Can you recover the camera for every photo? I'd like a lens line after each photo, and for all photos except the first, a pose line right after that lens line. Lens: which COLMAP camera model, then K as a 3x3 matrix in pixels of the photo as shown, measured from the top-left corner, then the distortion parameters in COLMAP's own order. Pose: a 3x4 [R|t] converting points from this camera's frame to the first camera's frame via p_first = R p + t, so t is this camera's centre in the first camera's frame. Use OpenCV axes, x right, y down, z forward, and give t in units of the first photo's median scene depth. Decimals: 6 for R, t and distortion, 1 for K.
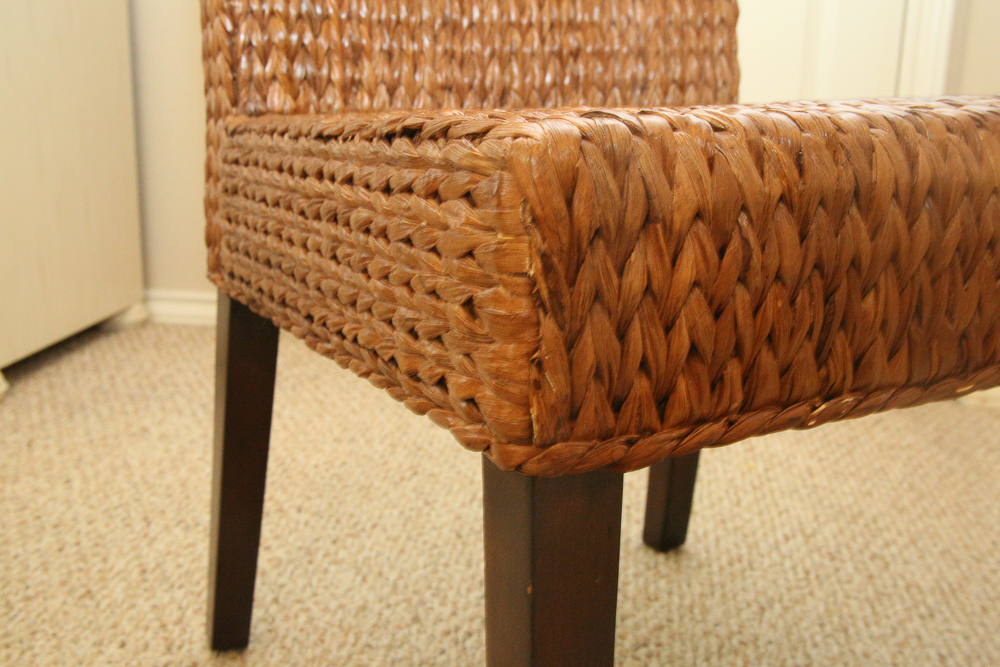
lens RADIAL K [[1062.1, 0, 500.0], [0, 1062.1, 333.5], [0, 0, 1]] dist [-0.063747, 0.020760]
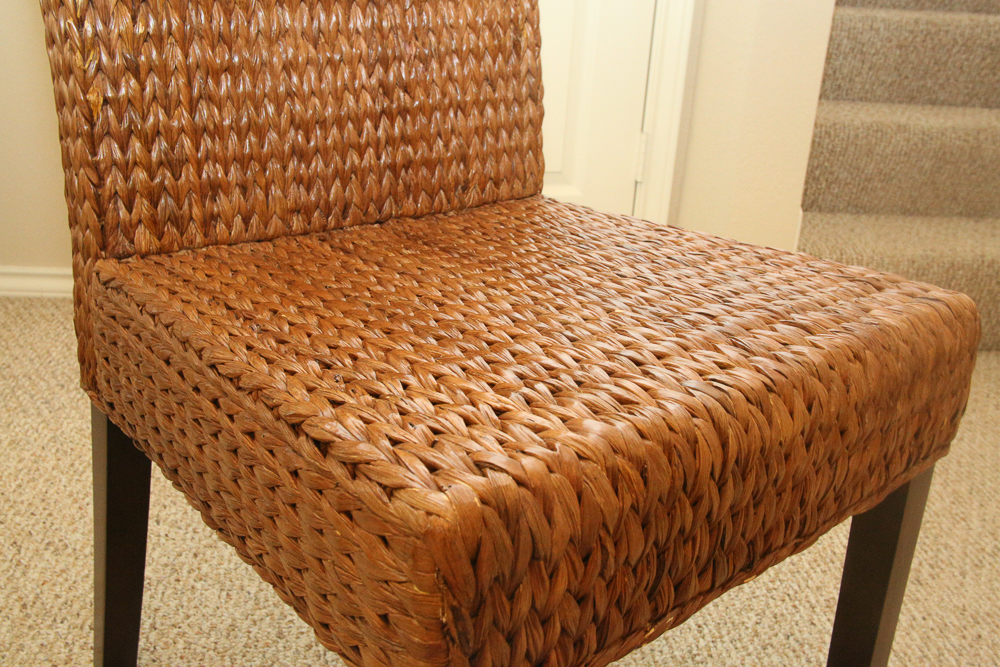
lens RADIAL K [[930.8, 0, 500.0], [0, 930.8, 333.5], [0, 0, 1]] dist [-0.150868, 0.190077]
pose [[0.976605, -0.036251, 0.211961, -0.079429], [0.010870, 0.992751, 0.119700, -0.339782], [-0.214764, -0.114596, 0.969920, -0.000926]]
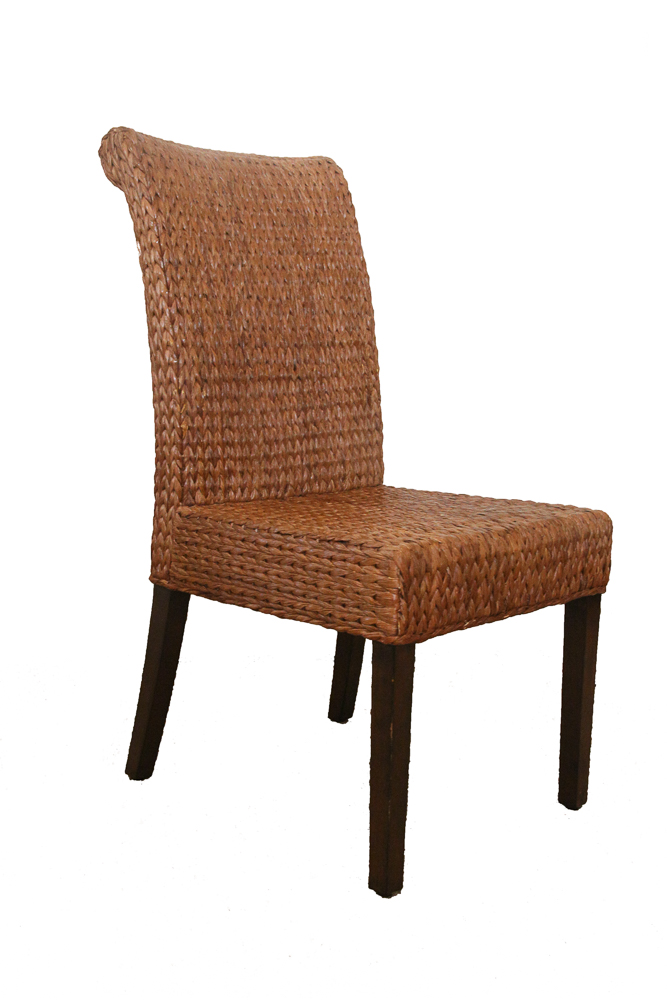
lens RADIAL K [[1058.0, 0, 333.5], [0, 1058.0, 500.0], [0, 0, 1]] dist [0.000303, 0.000425]
pose [[0.956824, -0.012812, 0.290385, -0.829929], [0.037688, 0.996063, -0.080237, -0.049687], [-0.288214, 0.087717, 0.953540, -1.628509]]
